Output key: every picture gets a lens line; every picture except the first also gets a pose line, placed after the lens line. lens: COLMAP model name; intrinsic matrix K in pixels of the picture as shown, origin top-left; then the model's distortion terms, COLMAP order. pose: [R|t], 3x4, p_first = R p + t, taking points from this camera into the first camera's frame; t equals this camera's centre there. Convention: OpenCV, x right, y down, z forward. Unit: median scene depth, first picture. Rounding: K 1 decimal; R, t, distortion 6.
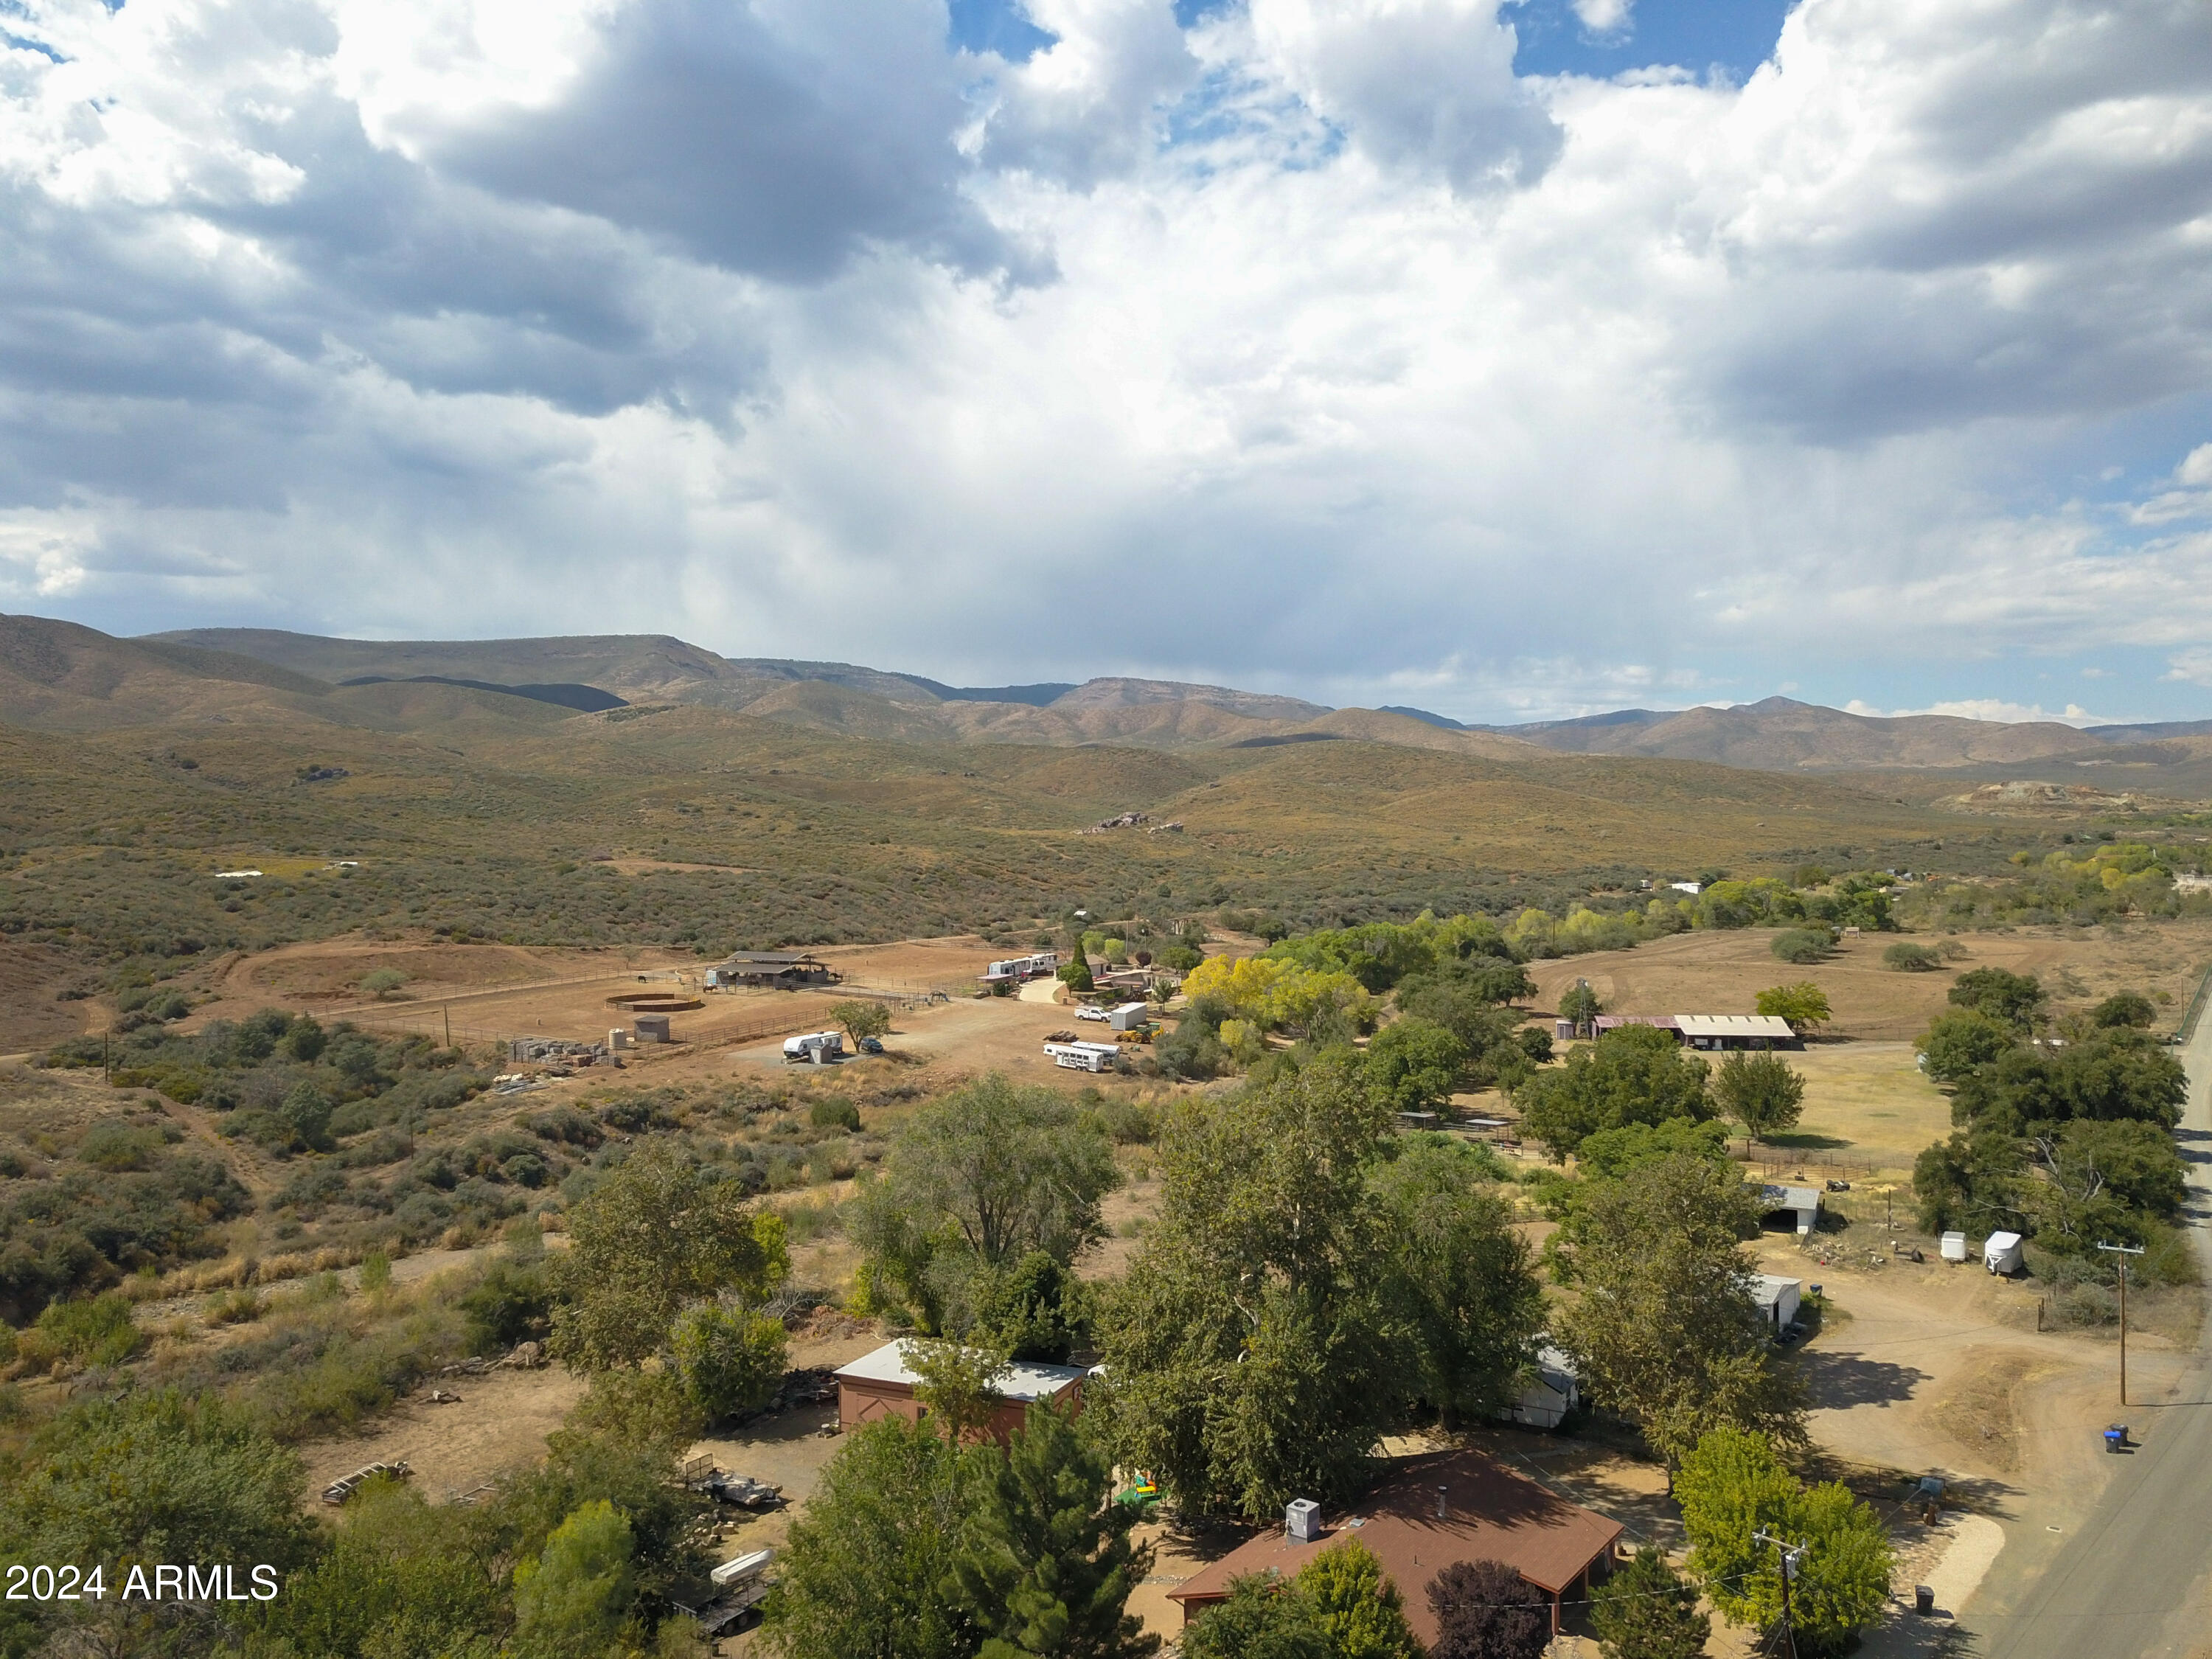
lens RADIAL K [[1695.7, 0, 1079.3], [0, 1695.7, 832.4], [0, 0, 1]] dist [0.017303, -0.014364]
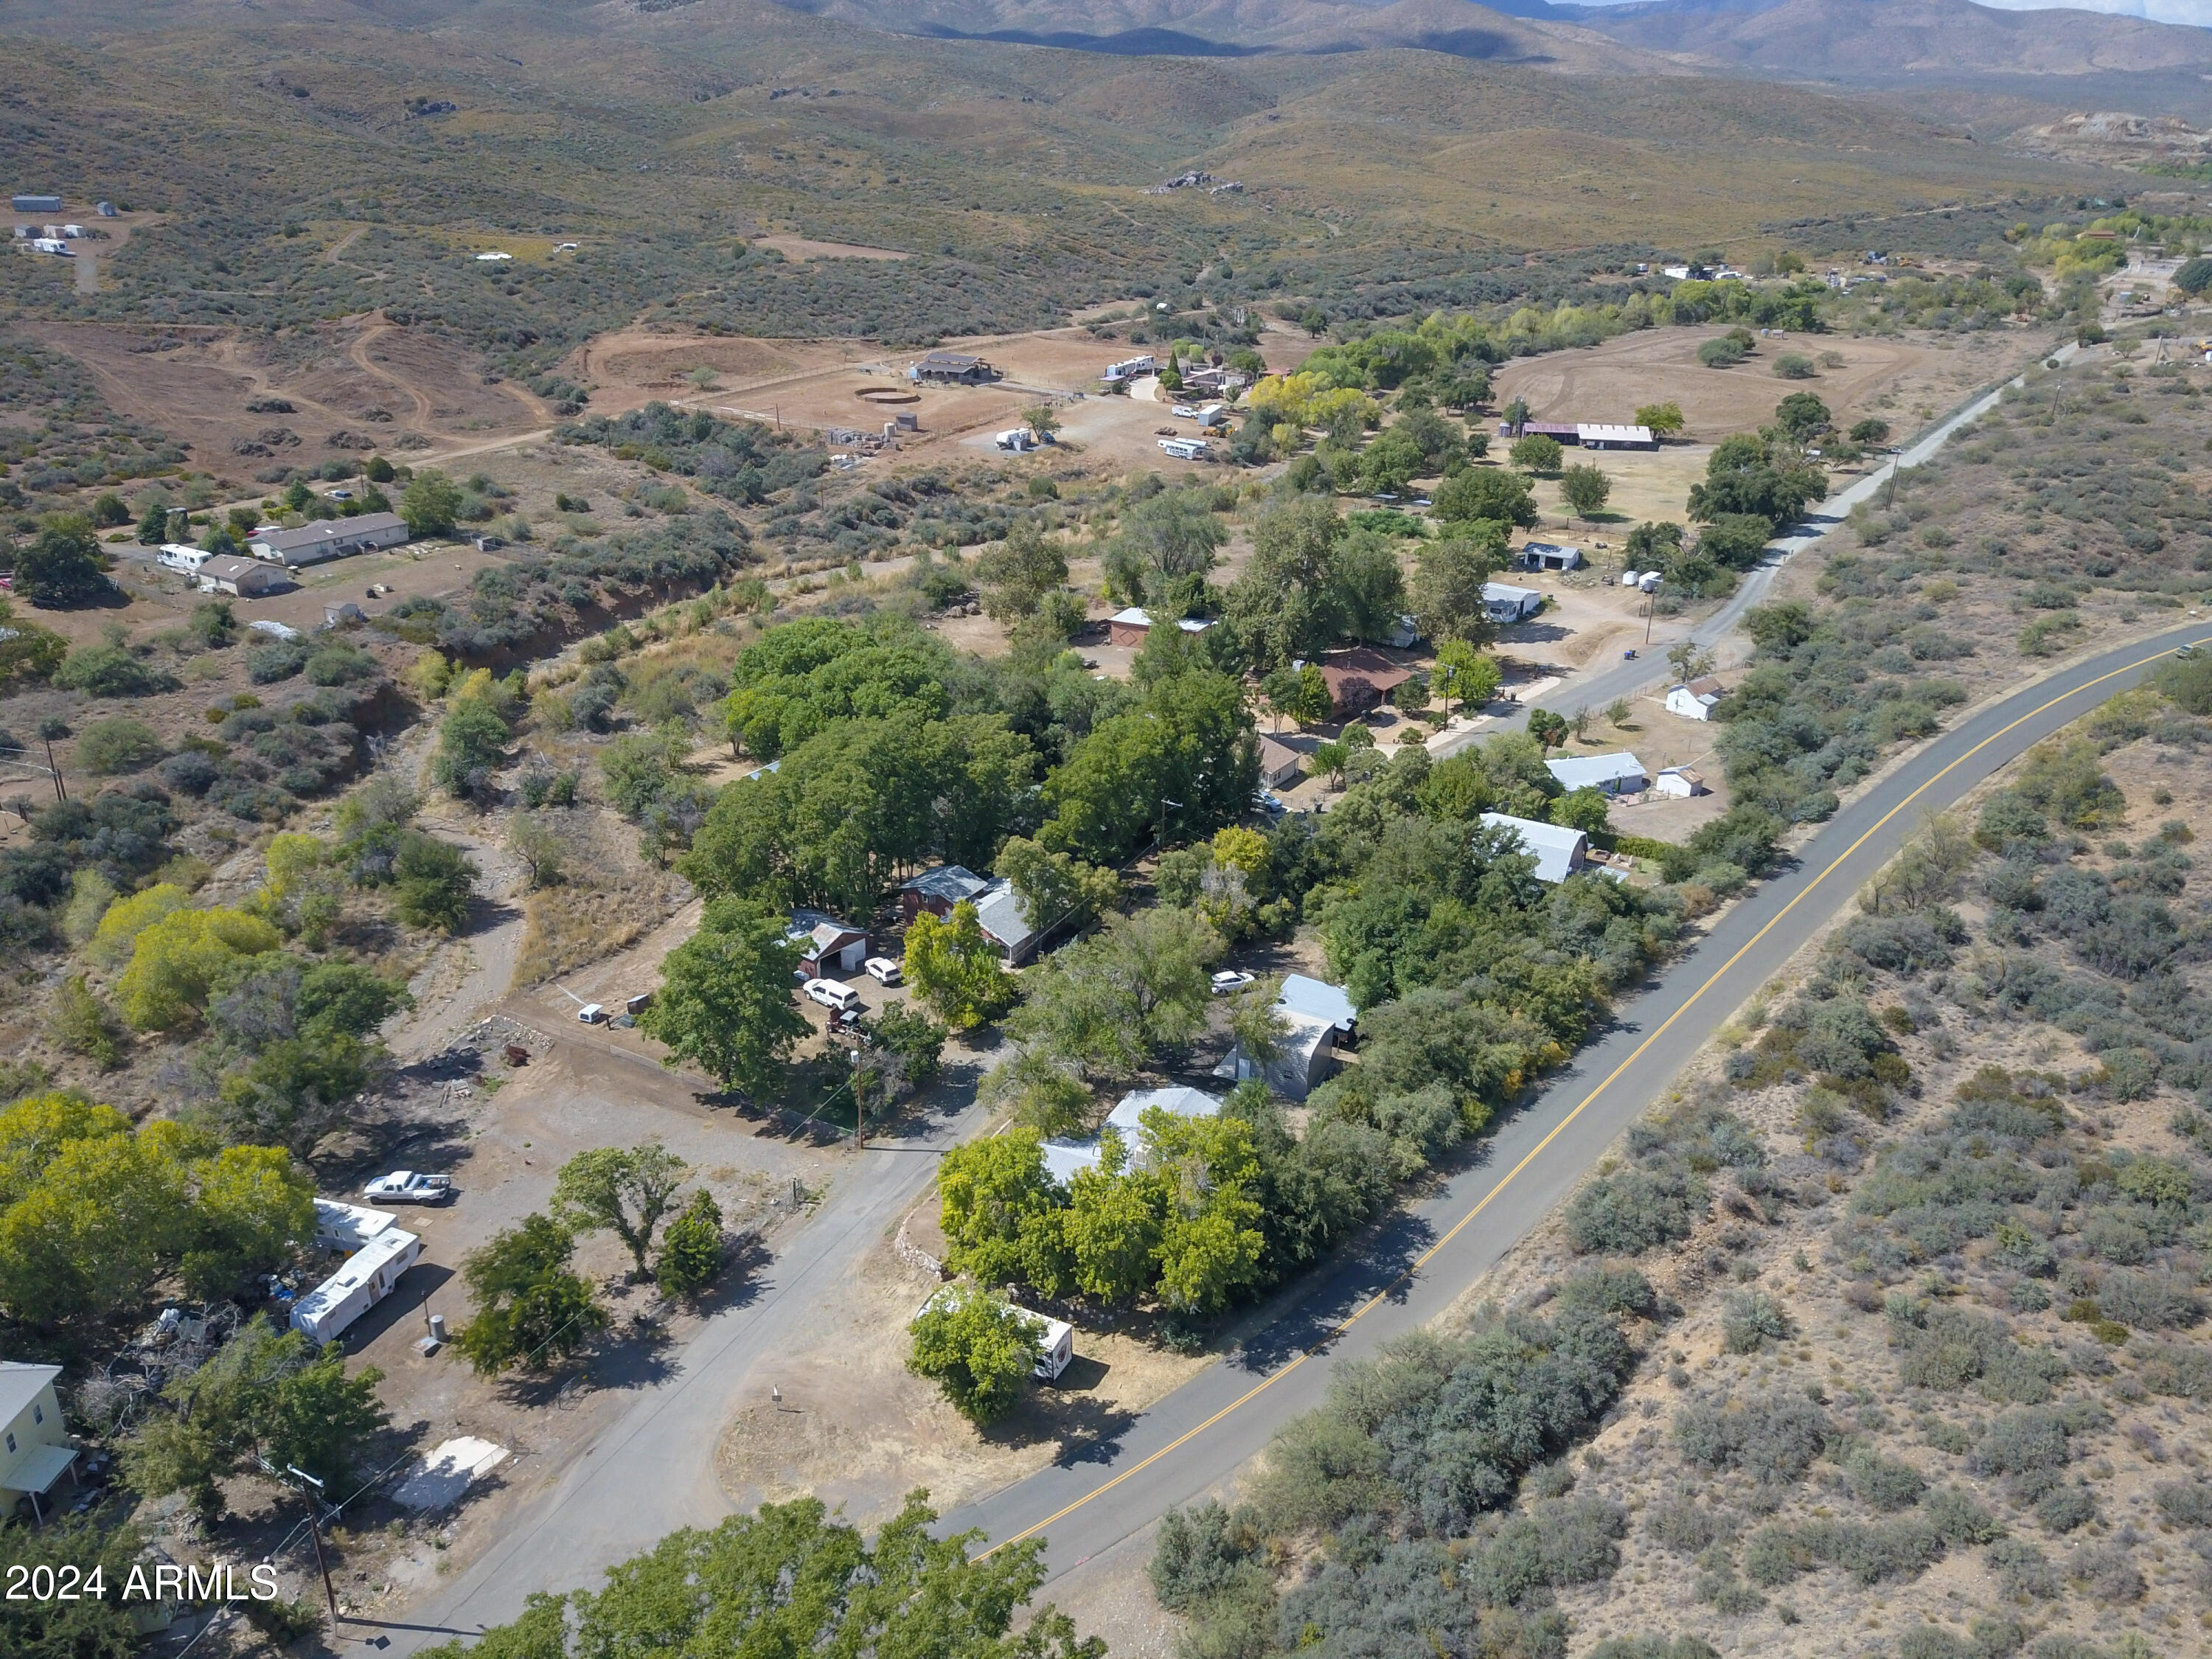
lens RADIAL K [[1695.7, 0, 1063.0], [0, 1695.7, 840.8], [0, 0, 1]] dist [0.017303, -0.014364]
pose [[0.999381, 0.028242, -0.020991, -0.069523], [-0.017793, 0.920237, 0.390957, -0.152828], [0.030358, -0.390342, 0.920169, -0.618548]]
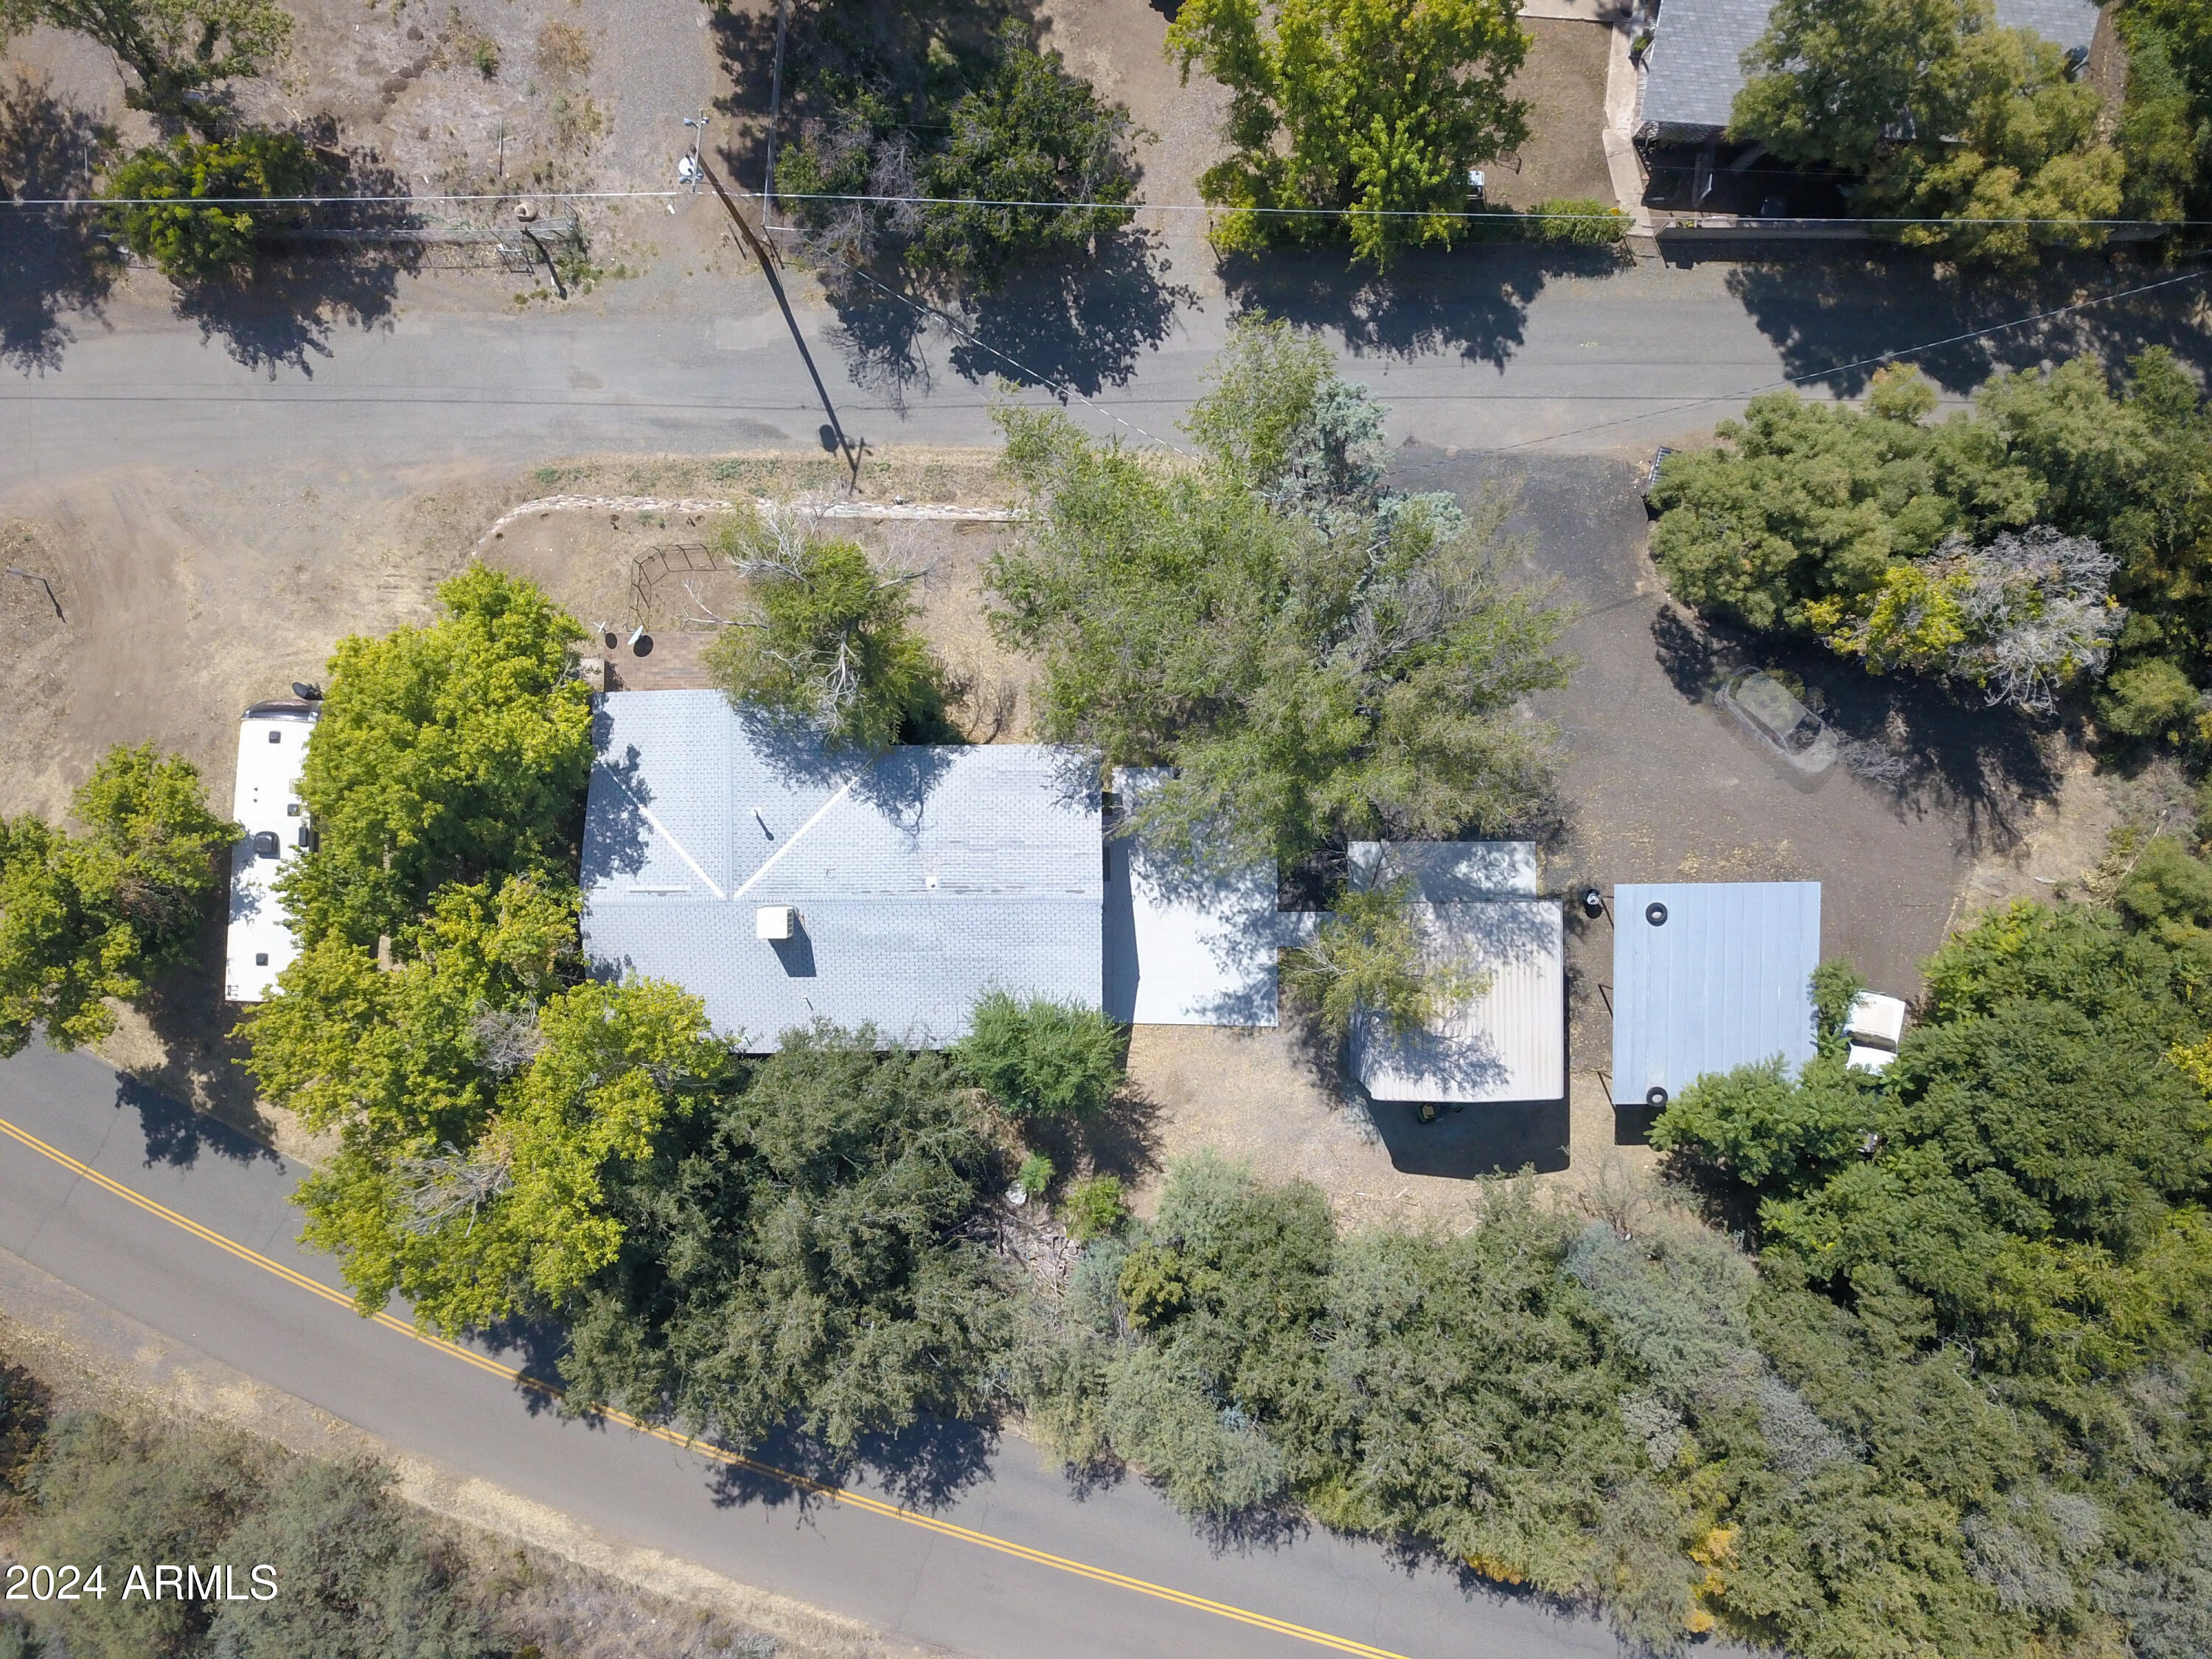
lens RADIAL K [[1695.7, 0, 1032.2], [0, 1695.7, 819.9], [0, 0, 1]] dist [0.017303, -0.014364]
pose [[0.436826, 0.899546, 0.000009, -0.049773], [0.008067, -0.003928, 0.999960, -0.095168], [0.899510, -0.436808, -0.008972, -0.121283]]
